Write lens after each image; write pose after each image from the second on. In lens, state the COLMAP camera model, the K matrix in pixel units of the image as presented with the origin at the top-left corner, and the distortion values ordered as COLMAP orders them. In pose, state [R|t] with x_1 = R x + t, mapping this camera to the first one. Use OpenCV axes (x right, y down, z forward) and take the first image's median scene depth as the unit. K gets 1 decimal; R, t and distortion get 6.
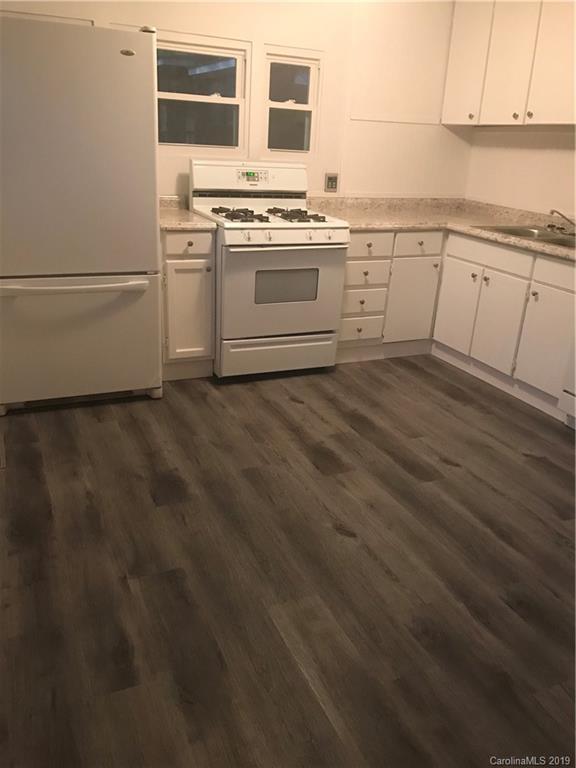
lens RADIAL K [[652.5, 0, 291.4], [0, 652.5, 381.7], [0, 0, 1]] dist [0.010699, 0.002565]
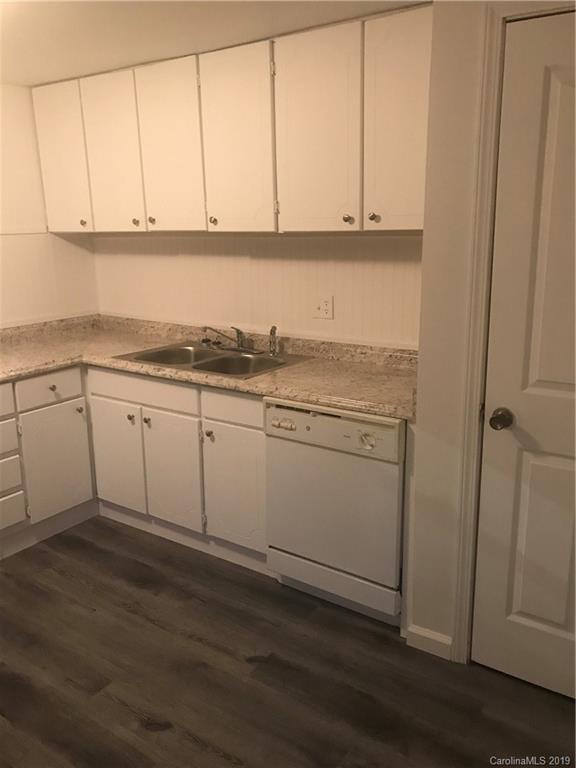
lens RADIAL K [[652.5, 0, 291.4], [0, 652.5, 381.7], [0, 0, 1]] dist [0.010699, 0.002565]
pose [[0.861512, -0.186291, 0.472328, 0.080692], [0.236522, 0.970406, -0.048670, -0.117792], [-0.449283, 0.153645, 0.880078, 0.207986]]
